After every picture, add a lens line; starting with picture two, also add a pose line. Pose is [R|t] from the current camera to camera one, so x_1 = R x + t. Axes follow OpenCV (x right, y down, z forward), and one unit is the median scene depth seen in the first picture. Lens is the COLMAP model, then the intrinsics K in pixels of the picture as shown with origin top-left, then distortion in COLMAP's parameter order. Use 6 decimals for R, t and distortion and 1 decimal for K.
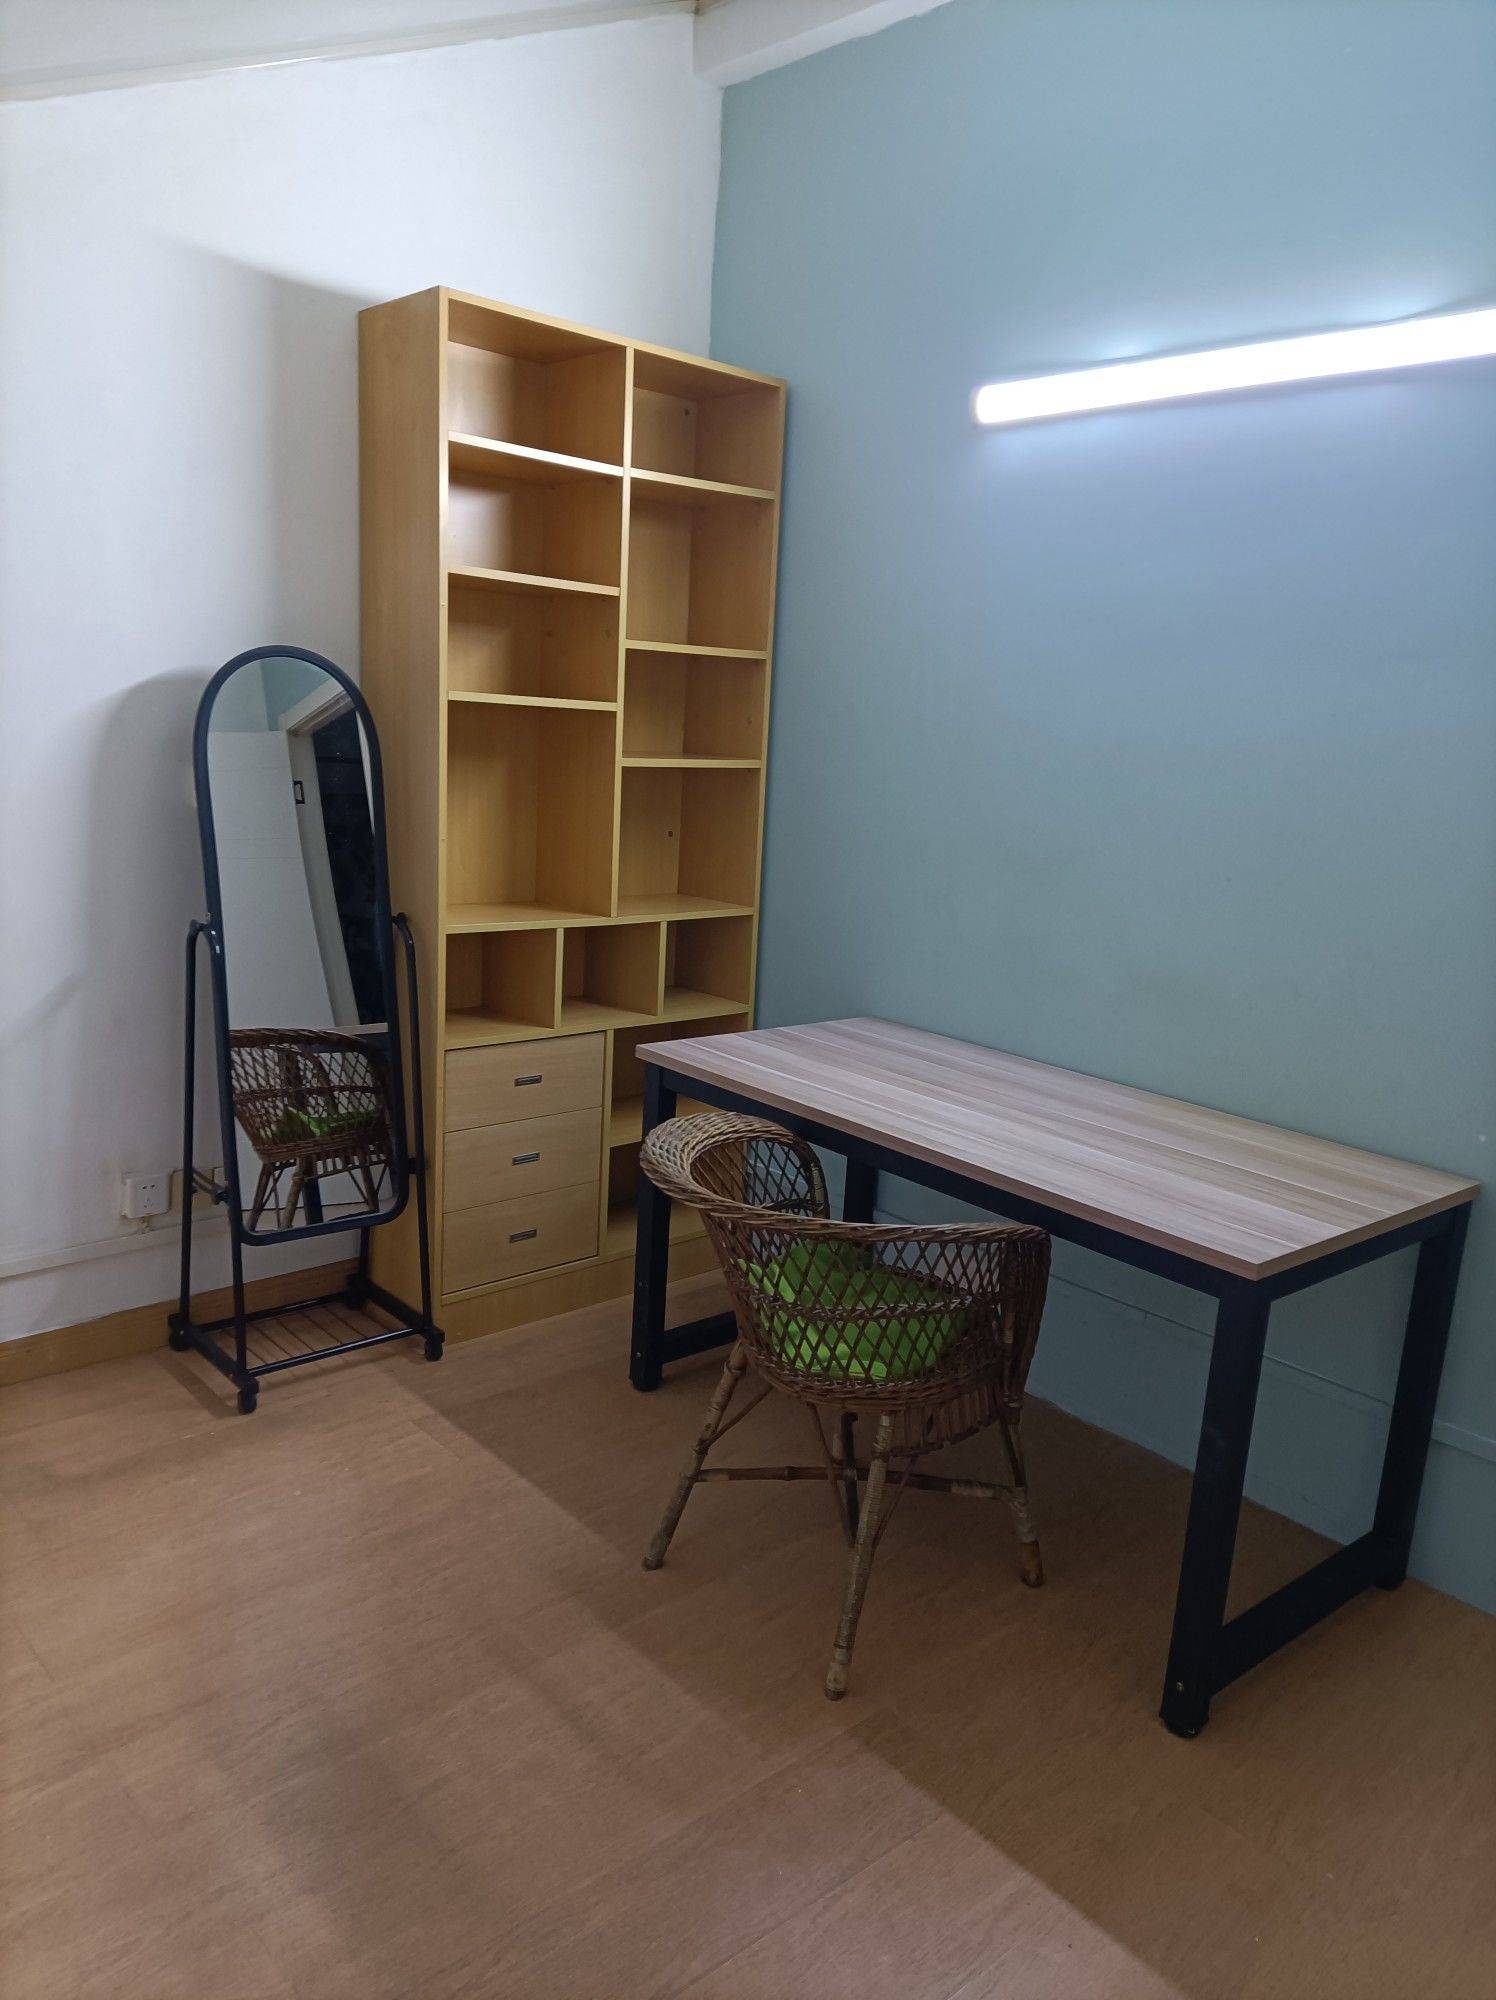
lens RADIAL K [[1507.9, 0, 748.0], [0, 1507.9, 1000.0], [0, 0, 1]] dist [-0.003217, -0.002530]
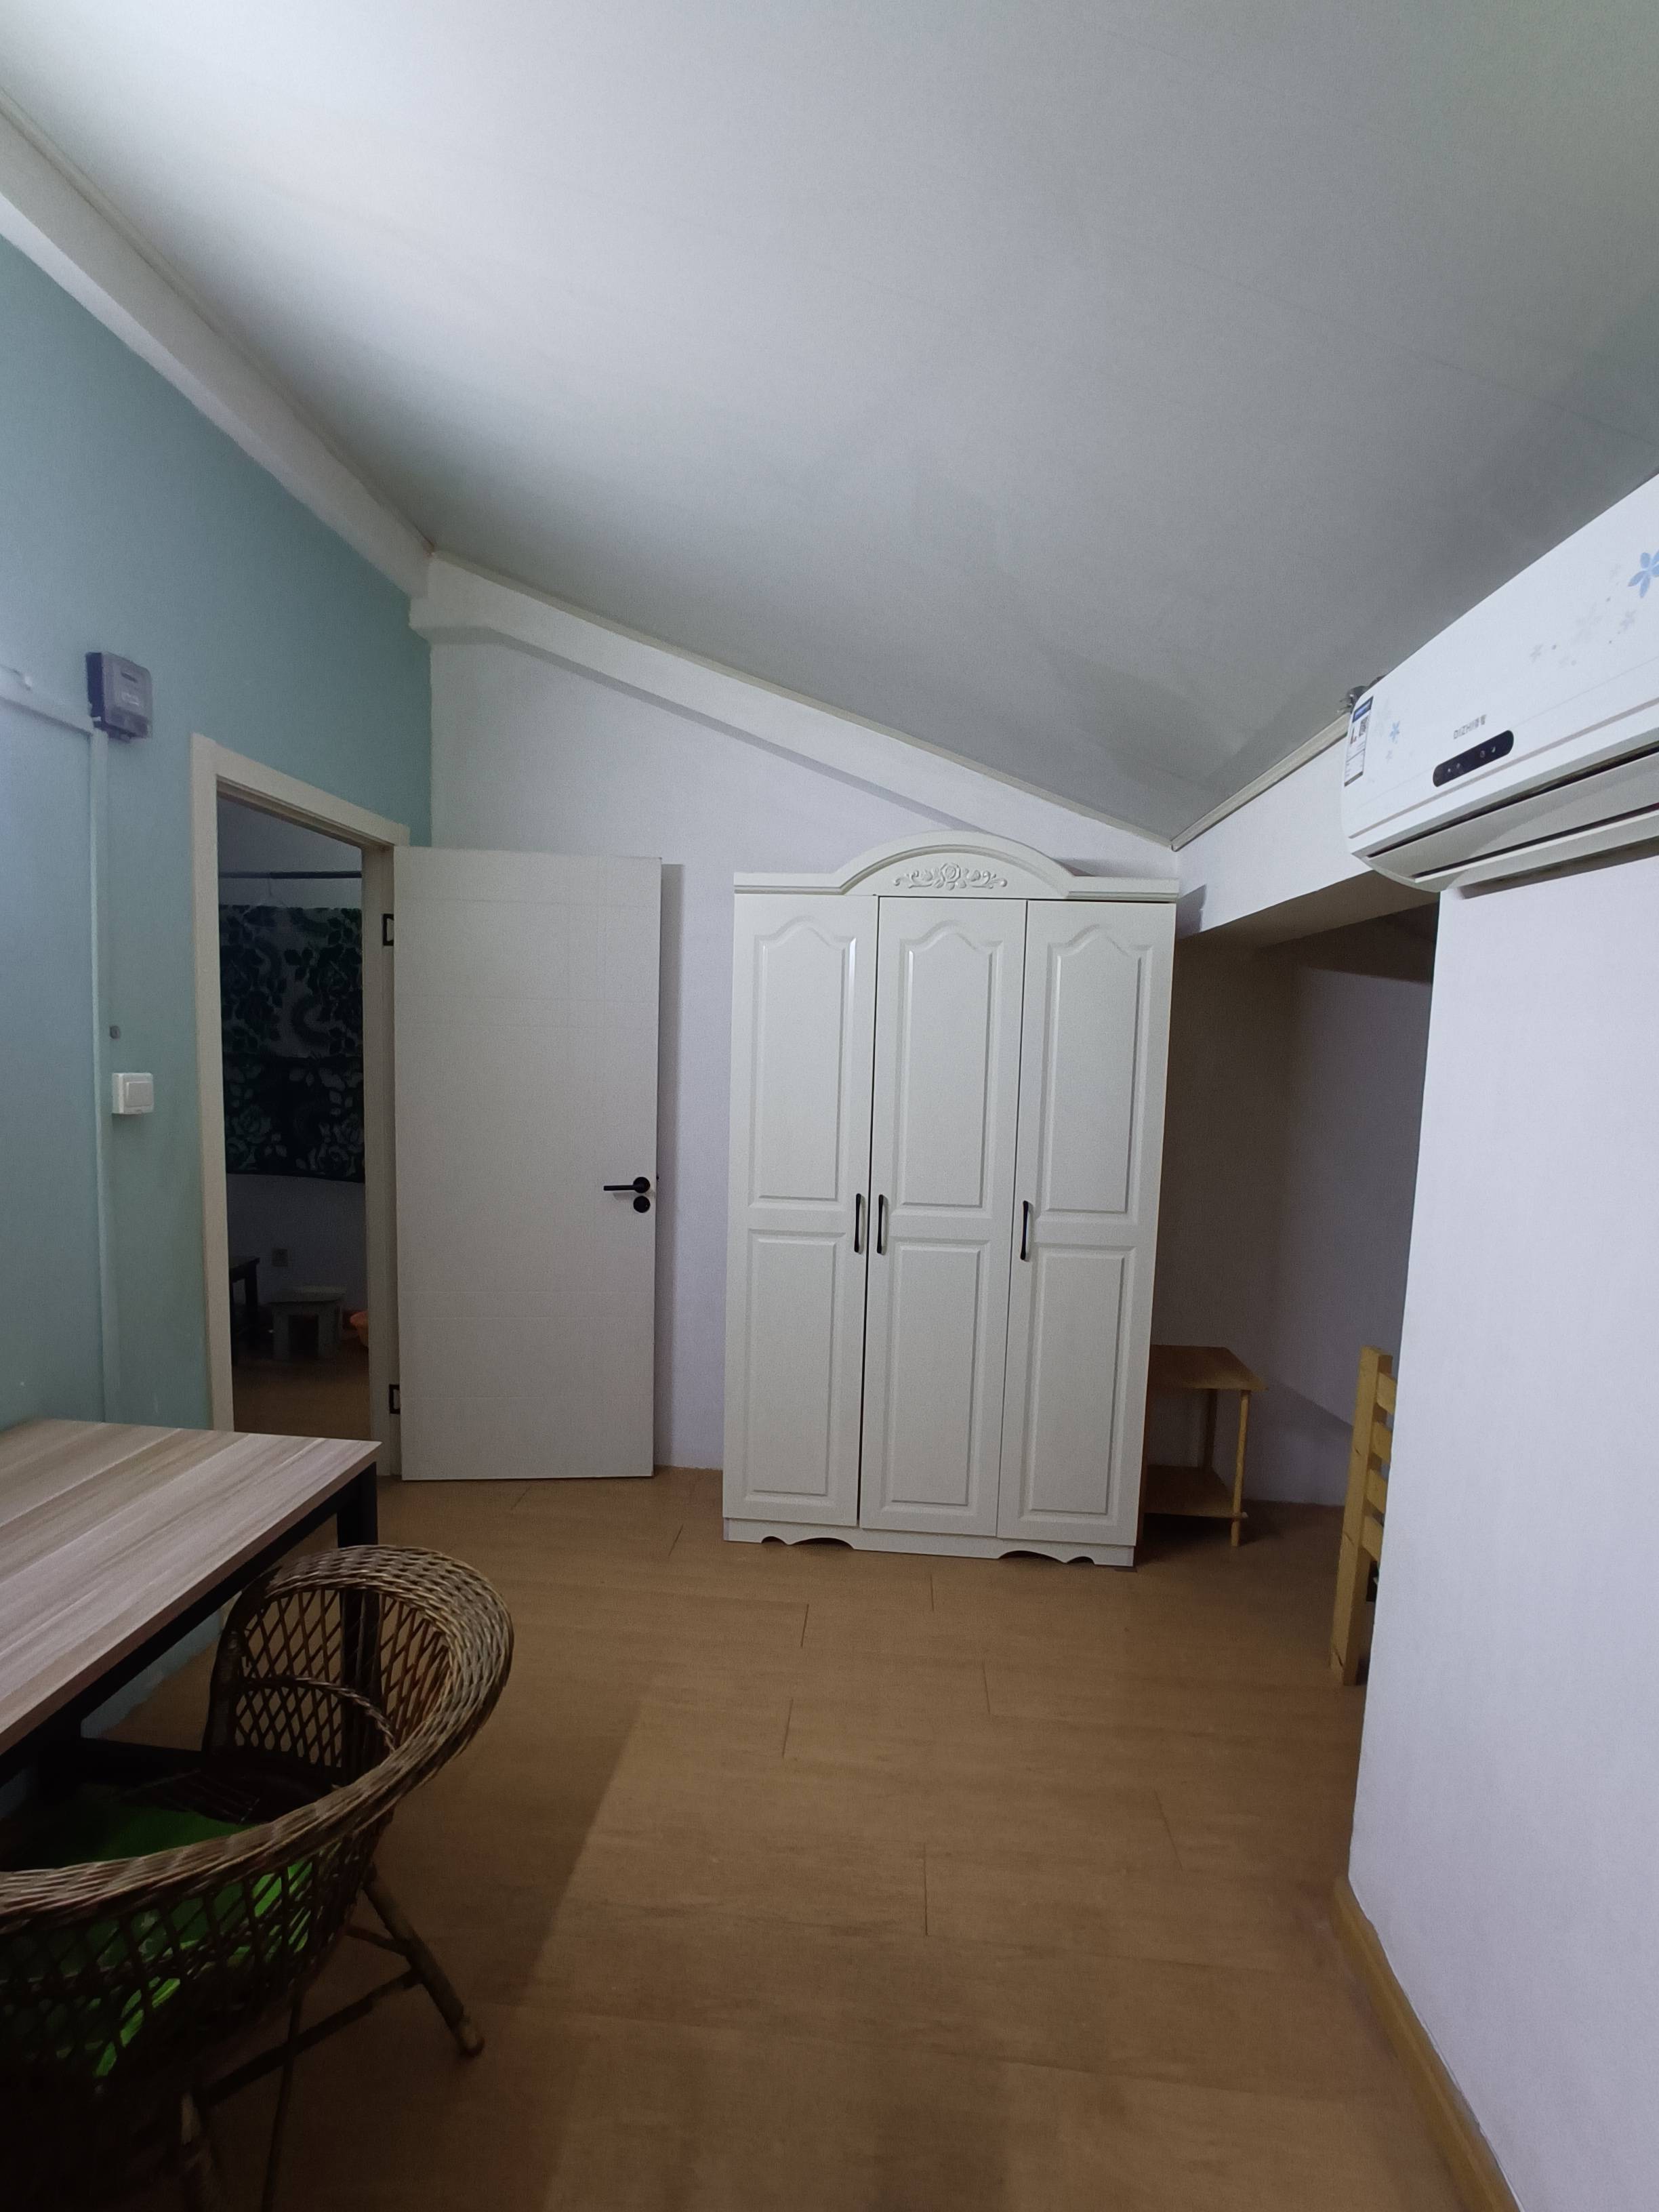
lens RADIAL K [[1013.4, 0, 826.0], [0, 1013.4, 1135.1], [0, 0, 1]] dist [-0.003965, 0.015310]
pose [[-0.691325, -0.149953, 0.706812, -0.502592], [0.078509, 0.956847, 0.279787, -0.288616], [-0.718266, 0.248915, -0.649720, 1.160602]]
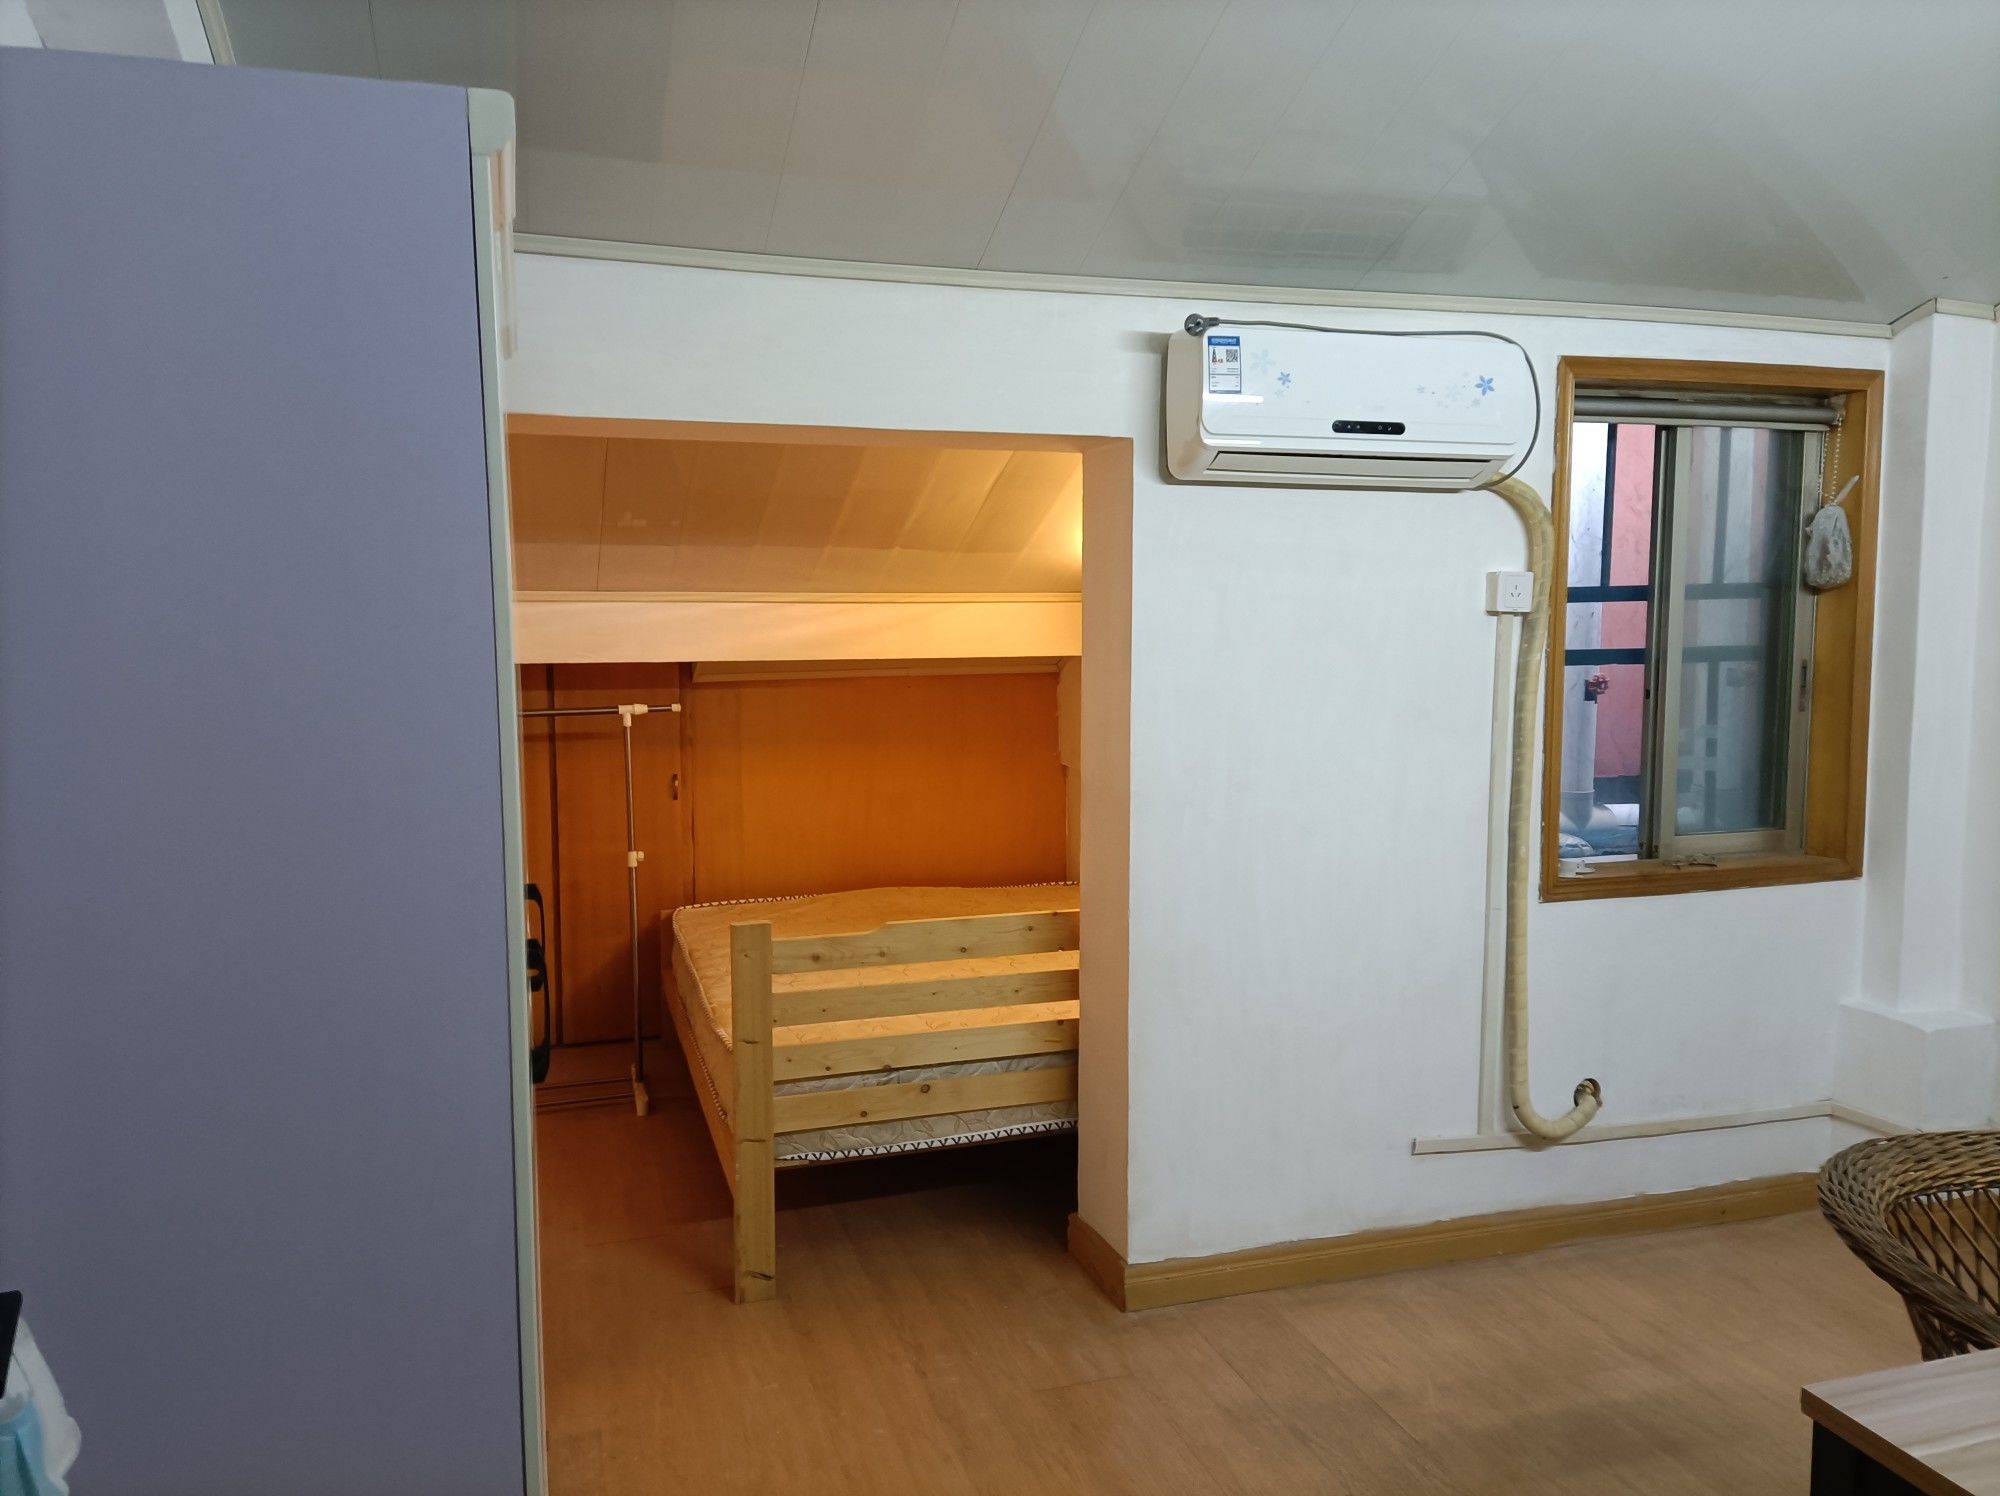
lens RADIAL K [[1466.4, 0, 1000.0], [0, 1466.4, 748.0], [0, 0, 1]] dist [0.171566, -0.002274]
pose [[-0.408850, 0.019569, -0.912392, 1.076141], [-0.201620, 0.973129, 0.111219, -0.097320], [0.890051, 0.229428, -0.393918, 0.841022]]
